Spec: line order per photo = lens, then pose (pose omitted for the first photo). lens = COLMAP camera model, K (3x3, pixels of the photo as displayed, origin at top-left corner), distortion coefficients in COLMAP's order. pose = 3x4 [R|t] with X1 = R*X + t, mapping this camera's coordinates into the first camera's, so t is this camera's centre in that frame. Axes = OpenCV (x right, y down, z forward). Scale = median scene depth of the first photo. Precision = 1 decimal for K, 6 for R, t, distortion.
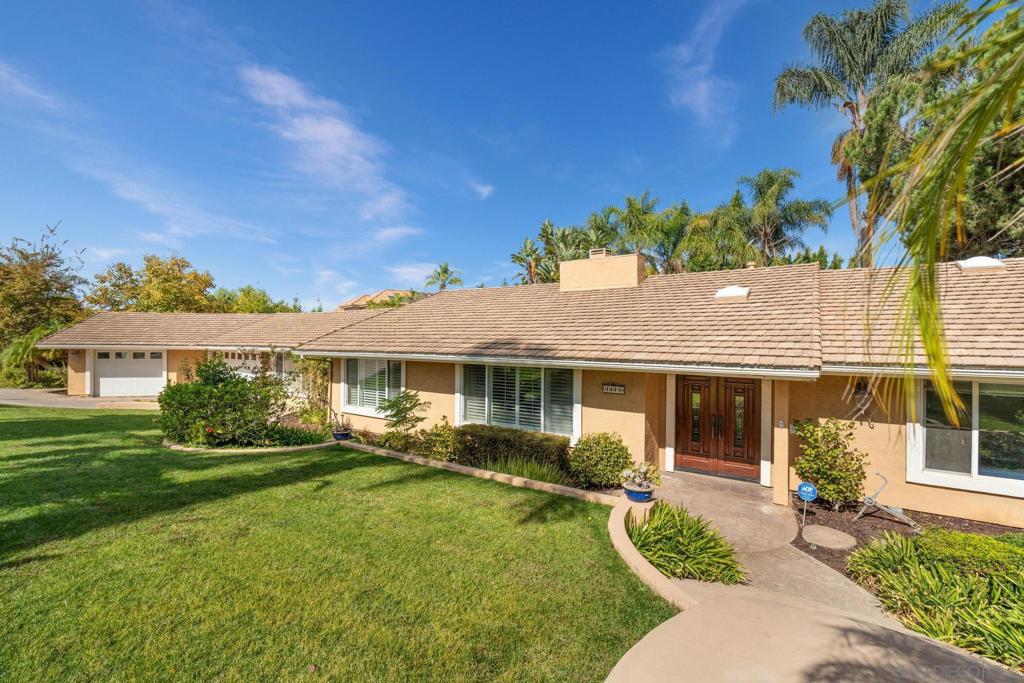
lens RADIAL K [[464.4, 0, 512.0], [0, 464.4, 341.5], [0, 0, 1]] dist [0.000978, 0.000228]
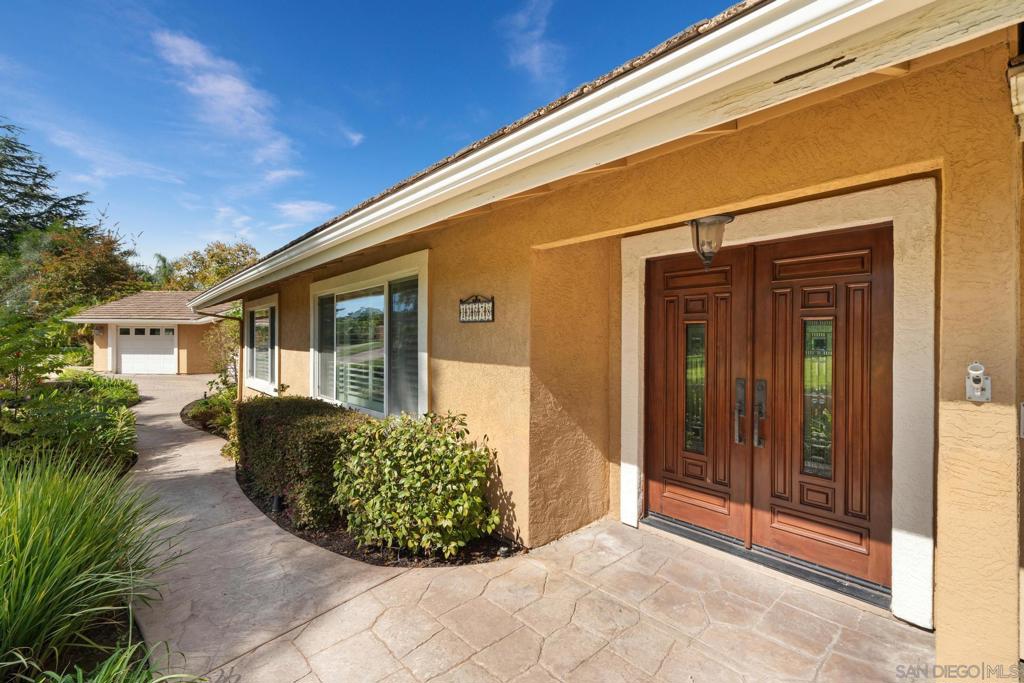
lens RADIAL K [[464.4, 0, 512.0], [0, 464.4, 341.5], [0, 0, 1]] dist [0.000978, 0.000228]
pose [[0.965587, 0.002807, -0.260066, 0.344135], [-0.006379, 0.999897, -0.012892, 0.130115], [0.260002, 0.014107, 0.965505, 0.591907]]
